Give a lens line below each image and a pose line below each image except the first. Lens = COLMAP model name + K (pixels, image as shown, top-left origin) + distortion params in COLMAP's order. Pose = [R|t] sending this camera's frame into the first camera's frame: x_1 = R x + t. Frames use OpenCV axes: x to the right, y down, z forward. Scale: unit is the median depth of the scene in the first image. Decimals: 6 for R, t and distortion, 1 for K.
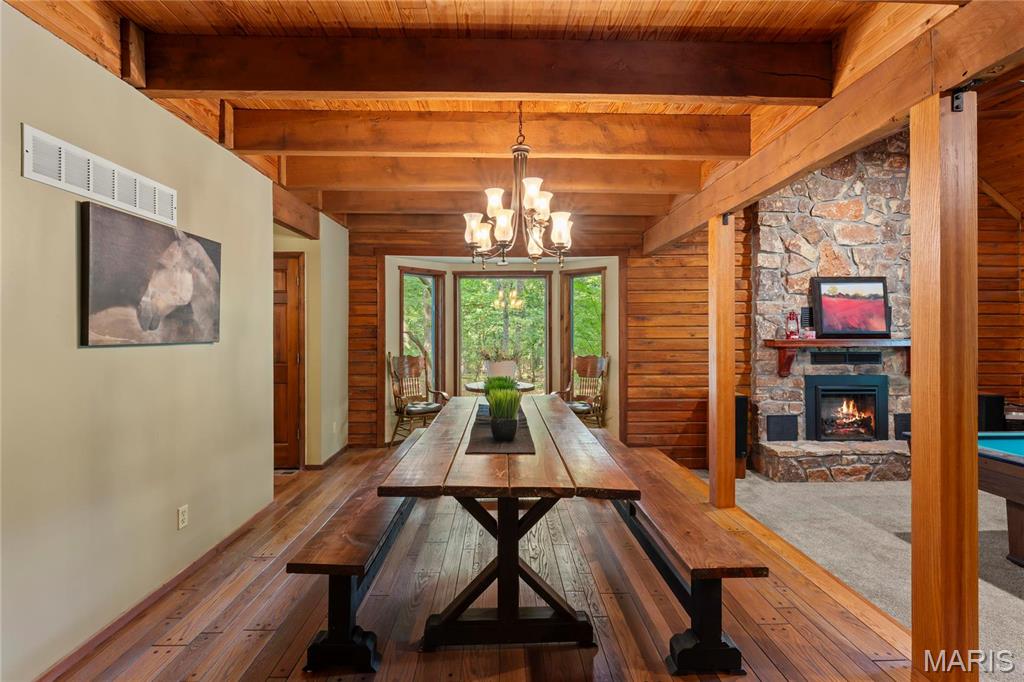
lens RADIAL K [[468.2, 0, 510.6], [0, 468.2, 334.5], [0, 0, 1]] dist [-0.003490, -0.001208]
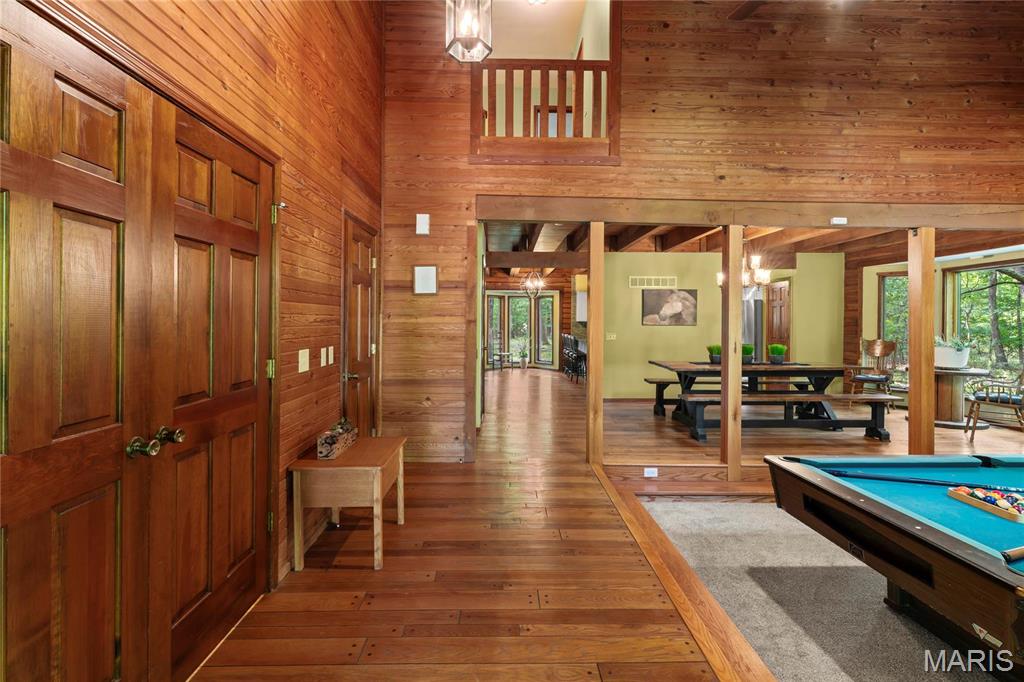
lens RADIAL K [[468.2, 0, 503.1], [0, 468.2, 322.6], [0, 0, 1]] dist [-0.003490, -0.001208]
pose [[-0.012821, 0.002900, -0.999914, 1.143799], [-0.007230, 0.999969, 0.002992, 0.000154], [0.999892, 0.007268, -0.012800, -0.056640]]
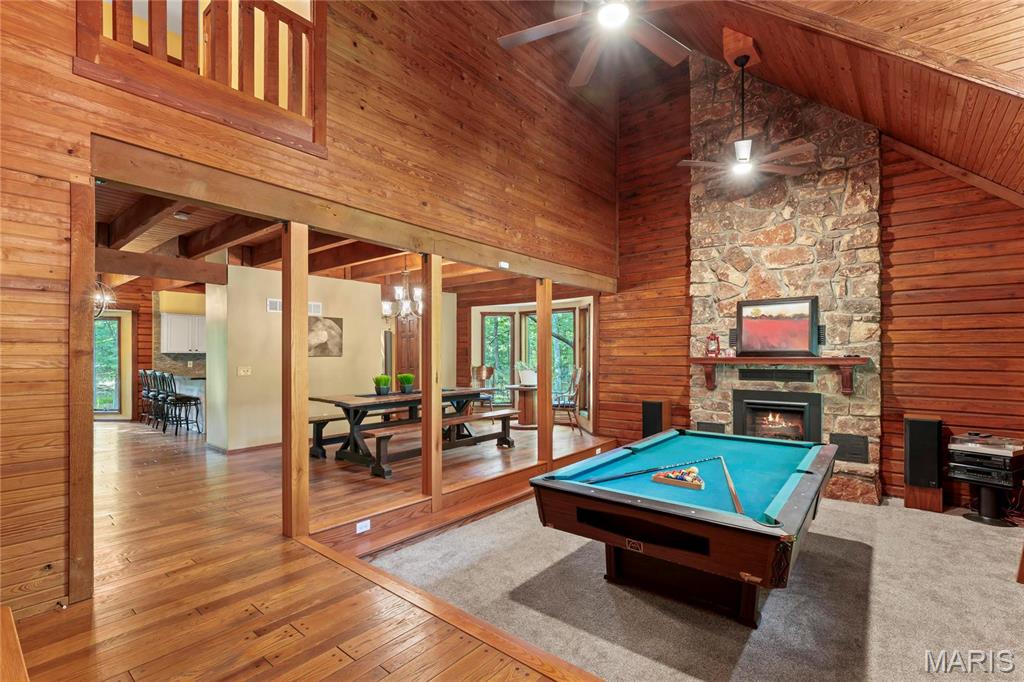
lens RADIAL K [[468.2, 0, 515.1], [0, 468.2, 354.6], [0, 0, 1]] dist [-0.003490, -0.001208]
pose [[0.760323, 0.001104, -0.649544, 0.960318], [0.000027, 0.999999, 0.001732, 0.001825], [0.649545, -0.001334, 0.760322, -0.191464]]
